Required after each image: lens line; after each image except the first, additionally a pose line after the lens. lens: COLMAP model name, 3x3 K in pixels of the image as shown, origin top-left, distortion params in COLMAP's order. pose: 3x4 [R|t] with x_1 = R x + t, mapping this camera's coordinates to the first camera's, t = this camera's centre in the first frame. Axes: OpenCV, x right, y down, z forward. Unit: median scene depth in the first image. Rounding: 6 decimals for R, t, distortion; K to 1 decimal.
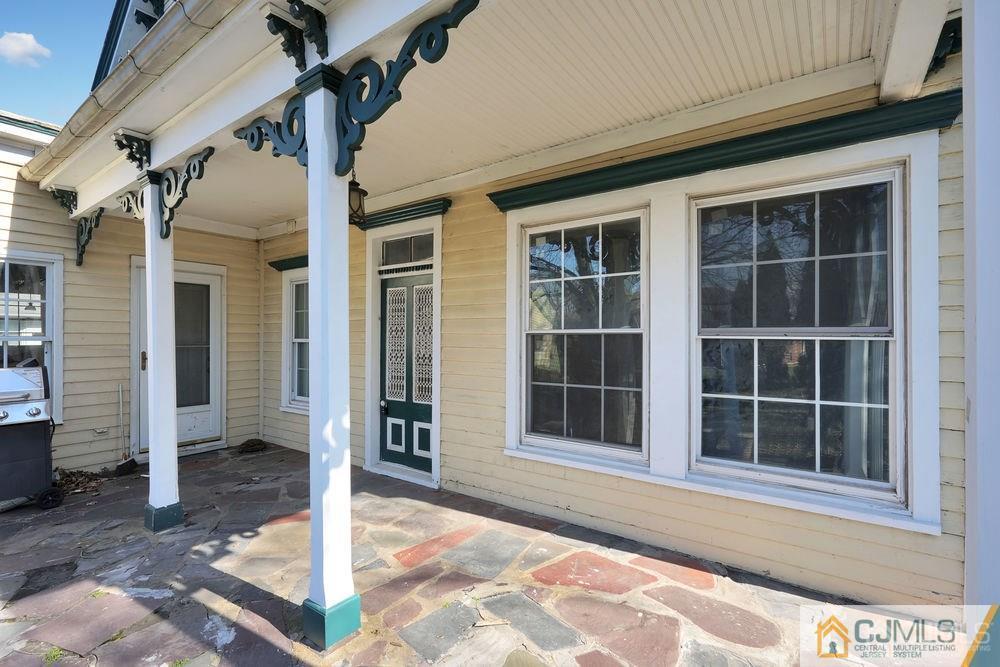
lens RADIAL K [[447.0, 0, 503.6], [0, 447.0, 335.0], [0, 0, 1]] dist [-0.001835, -0.000105]
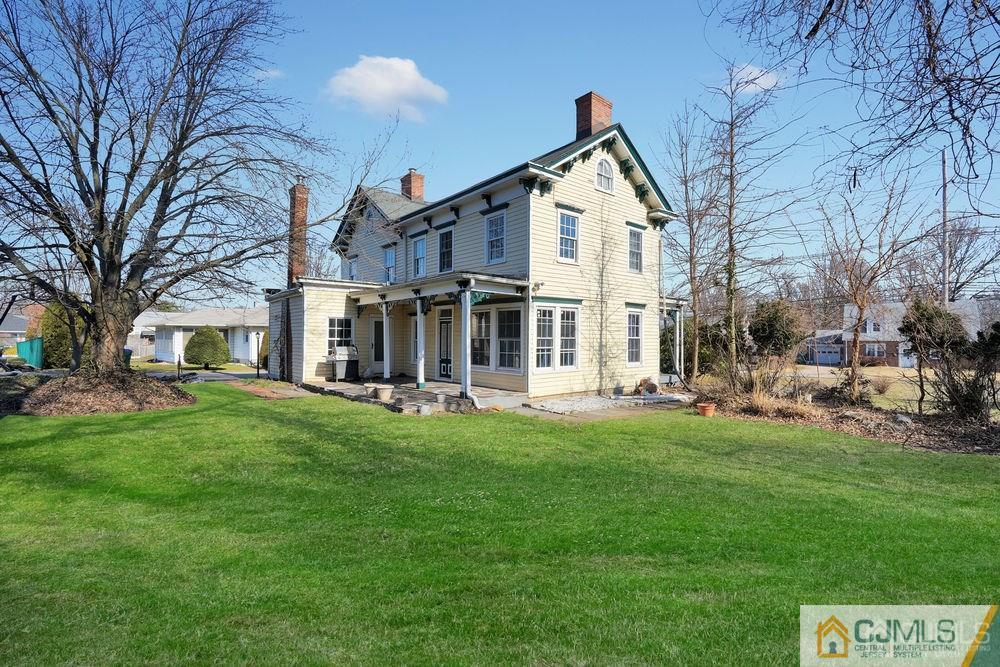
lens RADIAL K [[447.0, 0, 498.9], [0, 447.0, 334.9], [0, 0, 1]] dist [-0.001835, -0.000105]
pose [[0.967351, 0.000894, -0.253439, 1.059677], [-0.000677, 0.999999, 0.000944, -0.034253], [0.253439, -0.000742, 0.967351, -2.239572]]
